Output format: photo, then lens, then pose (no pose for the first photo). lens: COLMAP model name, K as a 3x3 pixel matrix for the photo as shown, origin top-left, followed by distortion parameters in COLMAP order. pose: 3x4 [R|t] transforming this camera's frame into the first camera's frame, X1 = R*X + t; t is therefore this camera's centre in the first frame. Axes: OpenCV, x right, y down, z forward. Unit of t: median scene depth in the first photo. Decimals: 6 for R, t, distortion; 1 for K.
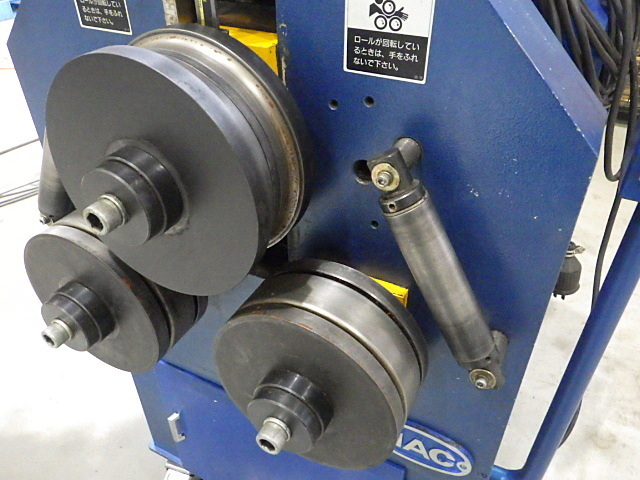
lens RADIAL K [[523.7, 0, 321.4], [0, 523.7, 242.7], [0, 0, 1]] dist [-0.000806, 0.000853]
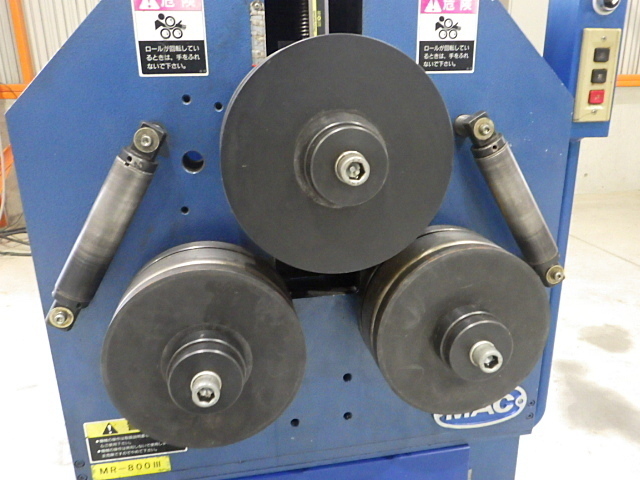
lens RADIAL K [[523.7, 0, 321.4], [0, 523.7, 243.9], [0, 0, 1]] dist [-0.000806, 0.000853]
pose [[0.795861, -0.192524, 0.574055, -1.089719], [0.370274, 0.904907, -0.209859, 0.288153], [-0.479064, 0.379576, 0.791467, 0.215459]]
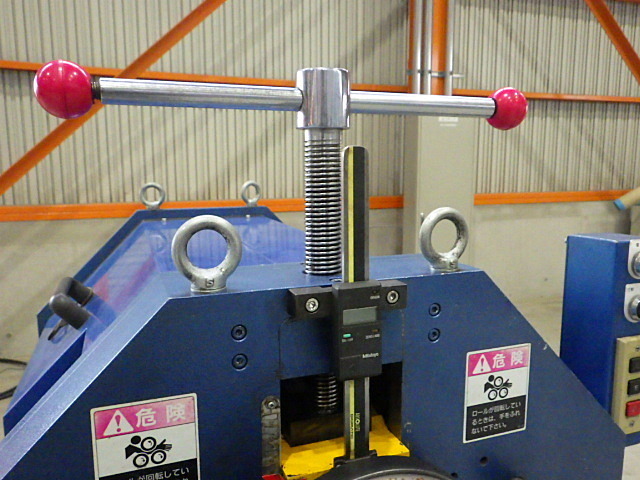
lens RADIAL K [[523.7, 0, 320.4], [0, 523.7, 246.4], [0, 0, 1]] dist [-0.000806, 0.000853]
pose [[0.676607, -0.112960, 0.727628, -0.950302], [0.438525, 0.855629, -0.274944, -0.538639], [-0.591523, 0.505112, 0.628461, 0.307539]]
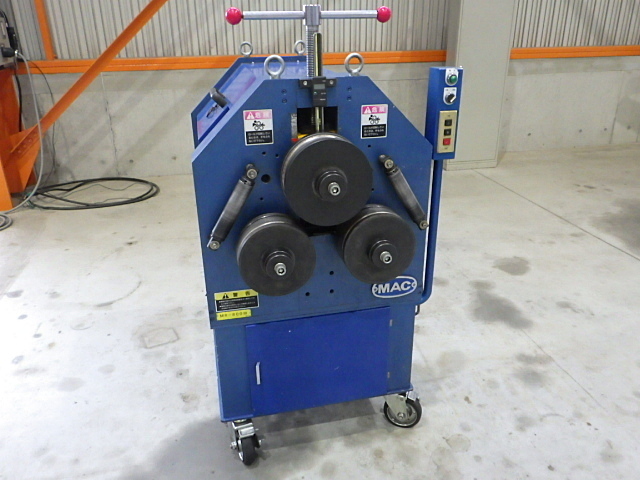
lens RADIAL K [[523.7, 0, 321.3], [0, 523.7, 242.3], [0, 0, 1]] dist [-0.000806, 0.000853]
pose [[0.768751, -0.259226, 0.584657, -2.283286], [0.386588, 0.916605, -0.101909, 0.504776], [-0.509482, 0.304363, 0.804855, -1.308171]]
